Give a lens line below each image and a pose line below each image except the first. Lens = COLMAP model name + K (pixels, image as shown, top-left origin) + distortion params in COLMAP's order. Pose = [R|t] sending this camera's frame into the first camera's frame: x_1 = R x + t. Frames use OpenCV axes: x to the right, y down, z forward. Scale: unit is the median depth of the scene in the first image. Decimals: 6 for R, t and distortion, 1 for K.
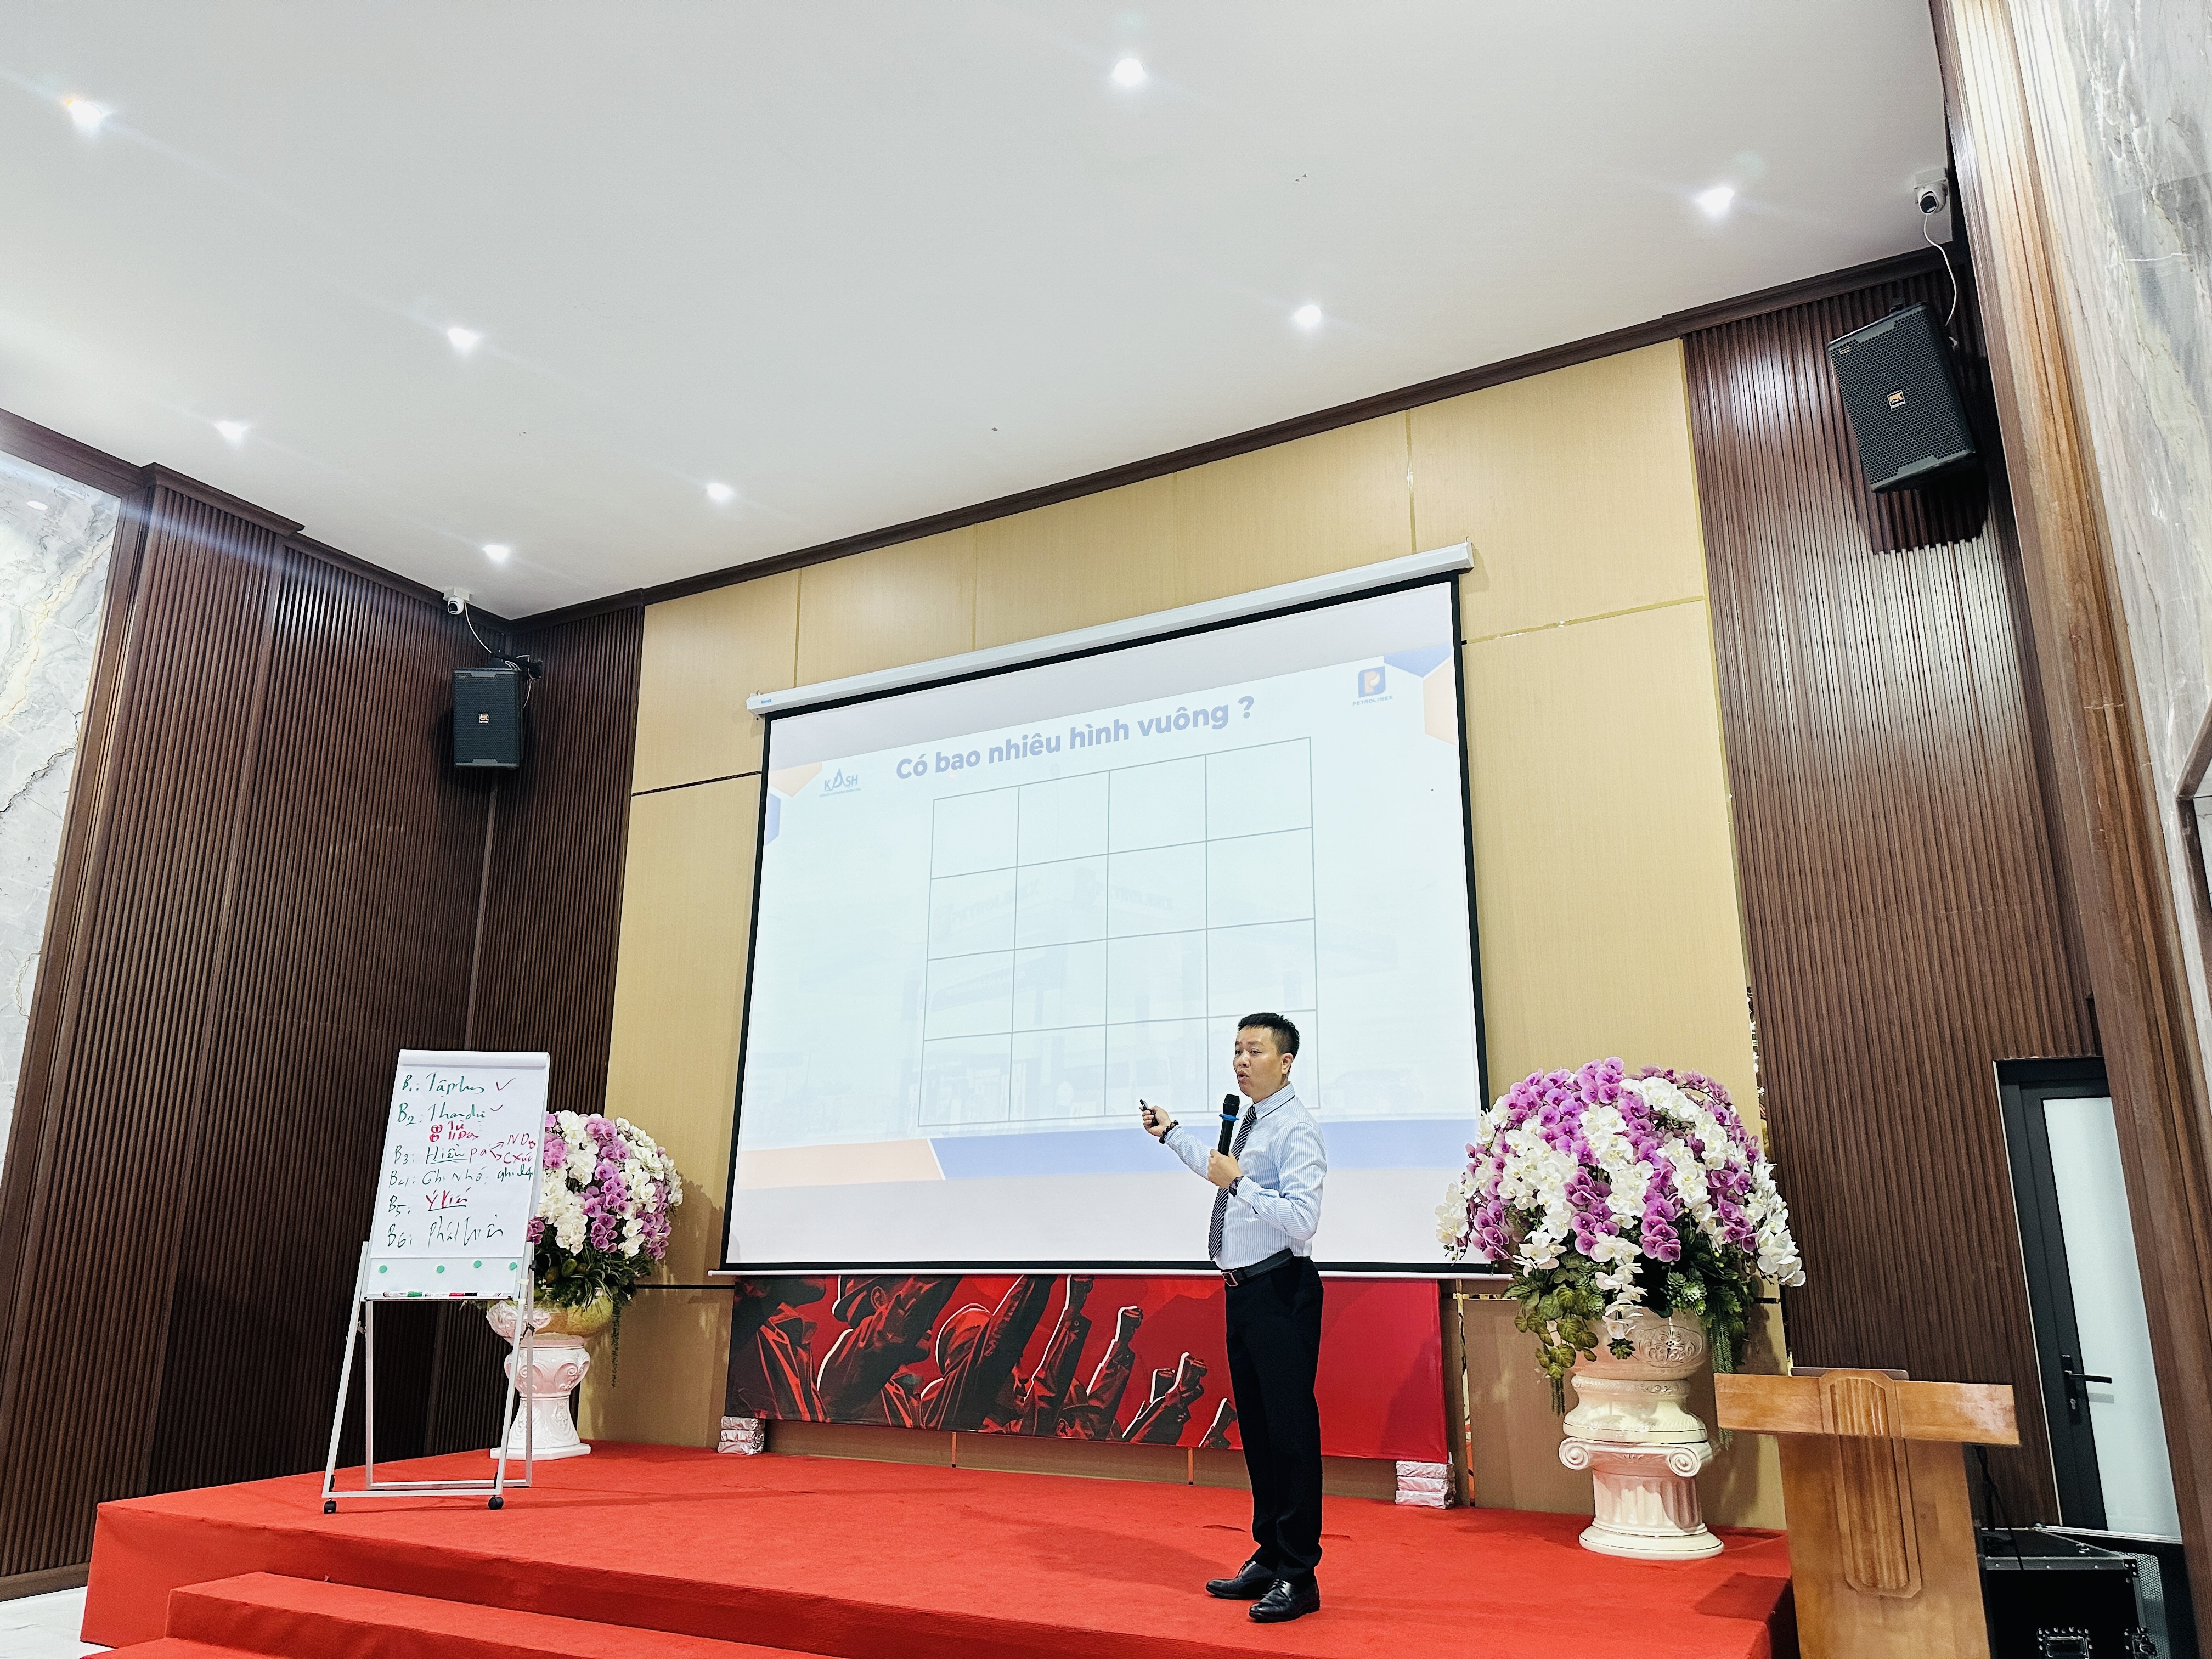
lens RADIAL K [[1545.7, 0, 1106.0], [0, 1545.7, 829.5], [0, 0, 1]] dist [0.011233, -0.004033]
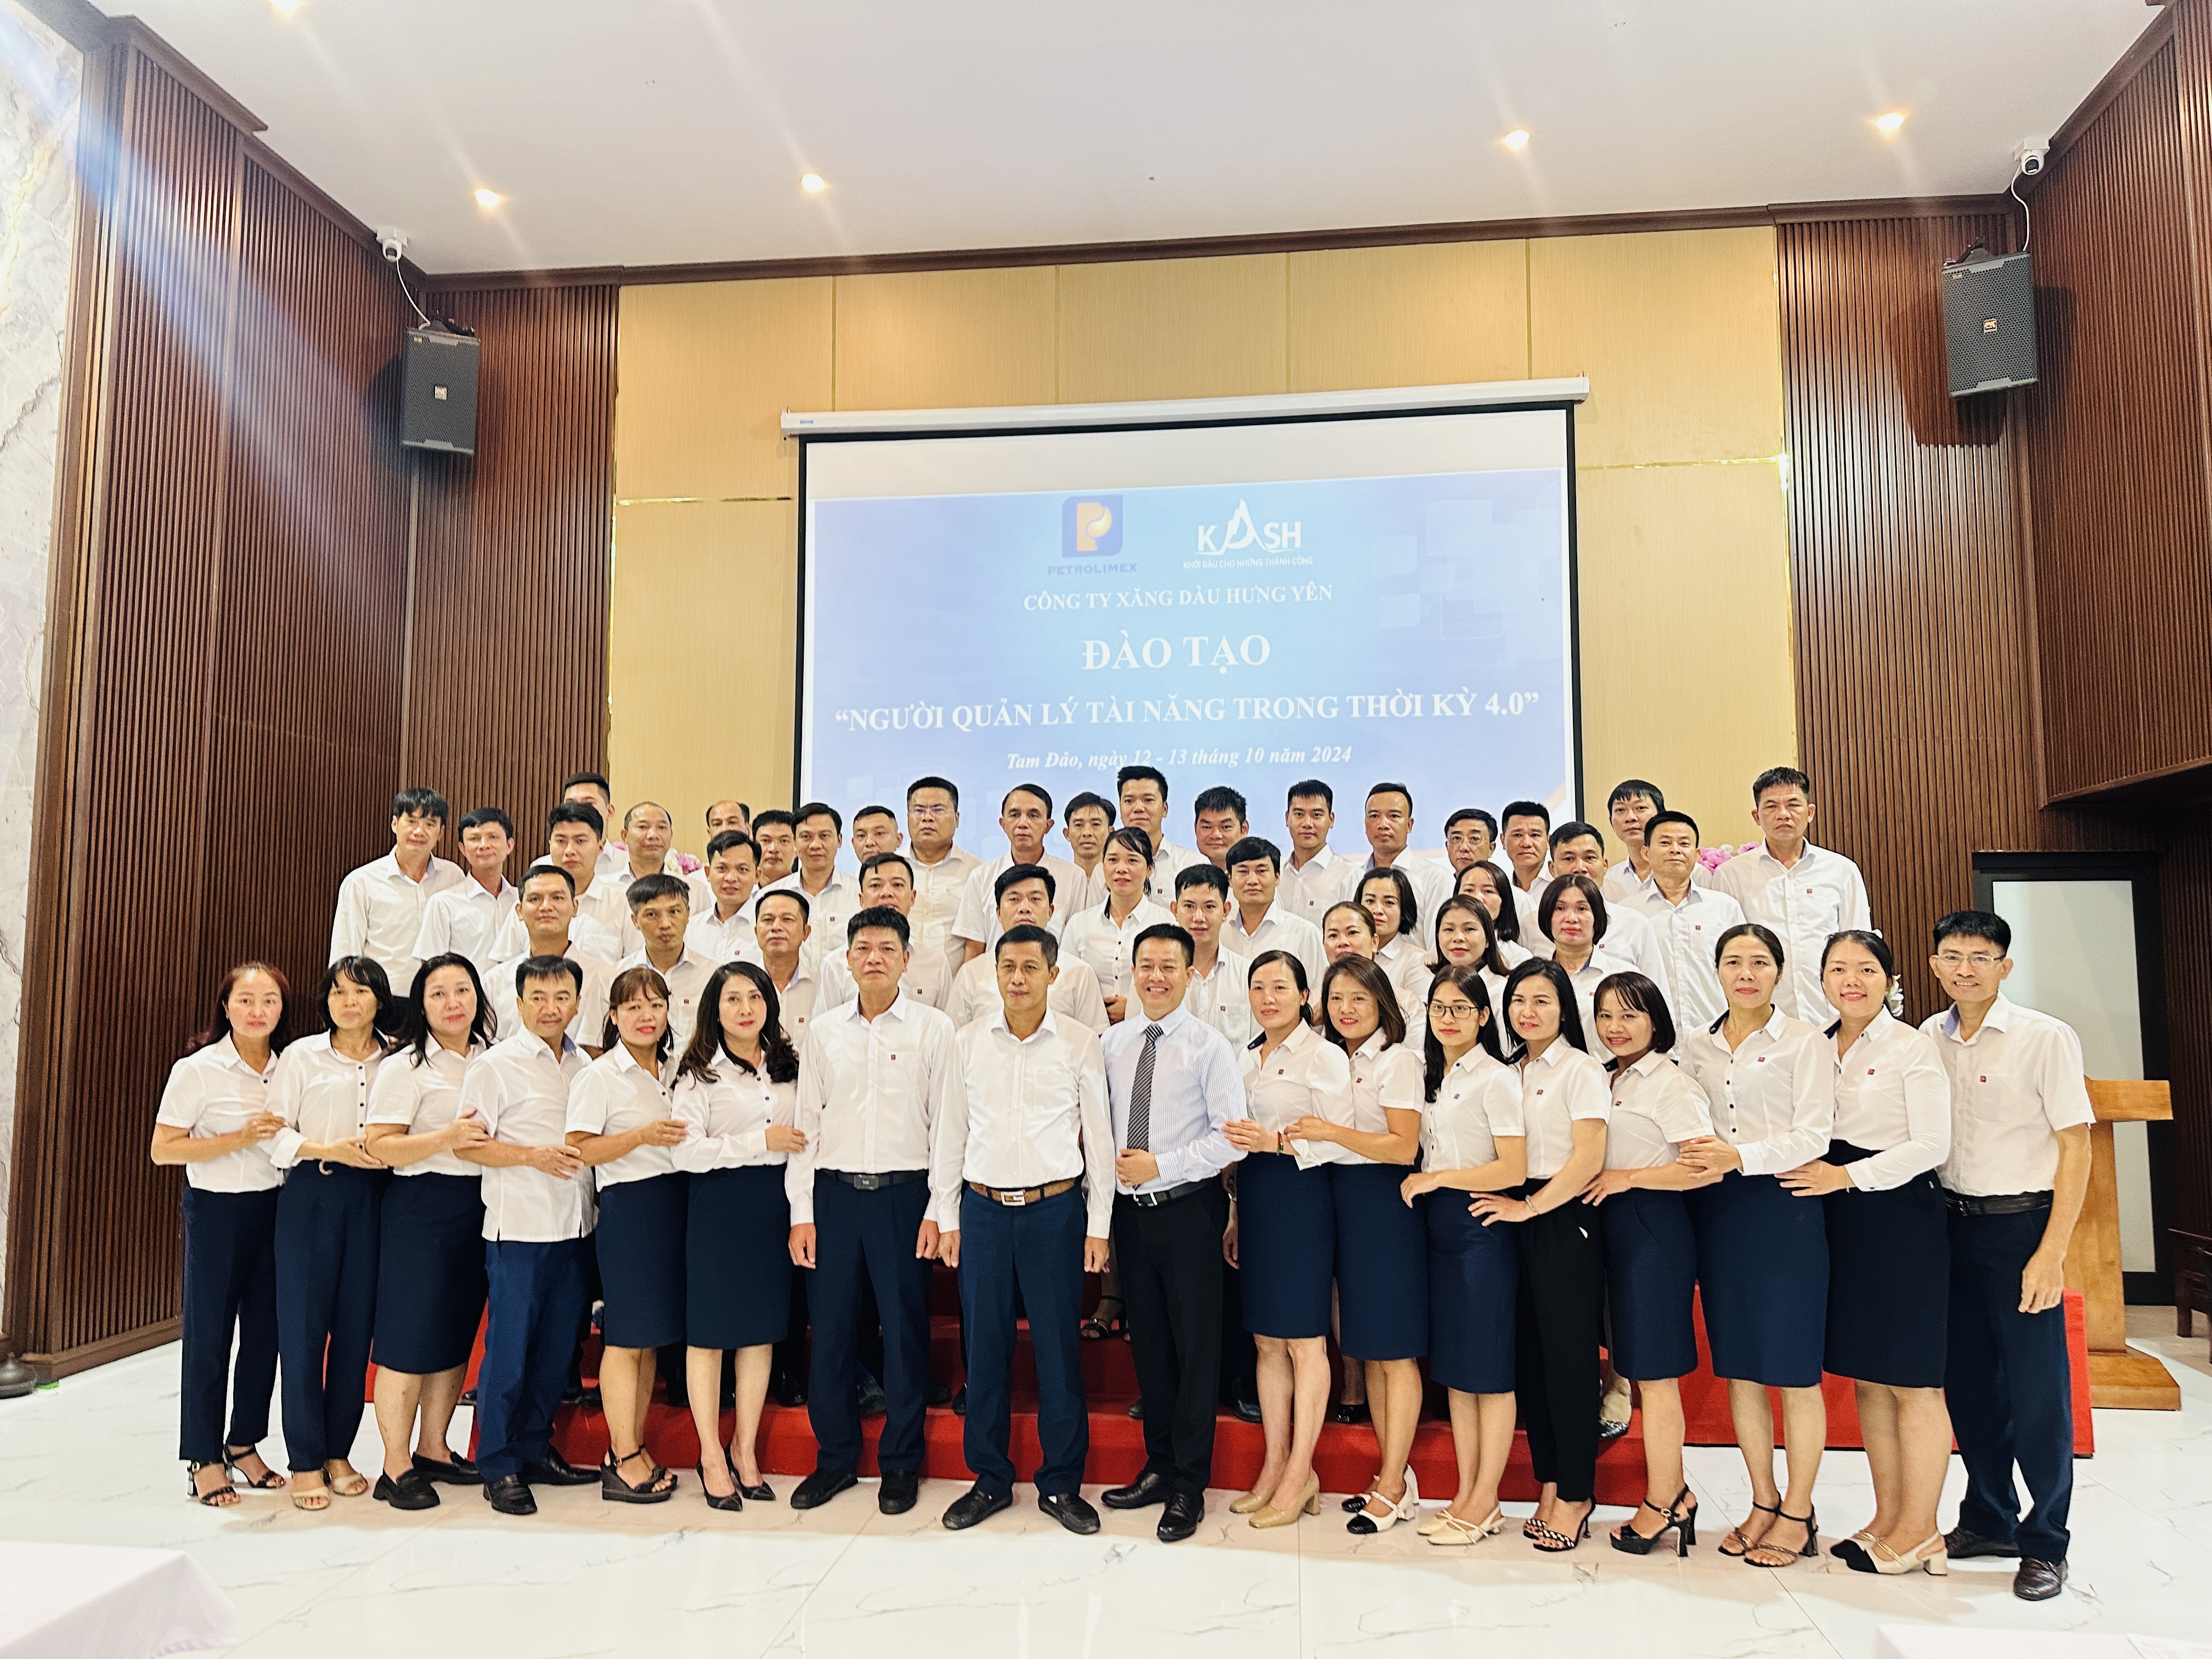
lens RADIAL K [[1545.7, 0, 1106.0], [0, 1545.7, 829.5], [0, 0, 1]] dist [0.011233, -0.004033]
pose [[0.929314, 0.039277, 0.367197, -0.443334], [-0.099301, 0.984284, 0.146031, 0.006592], [-0.355690, -0.172171, 0.918608, 0.029954]]
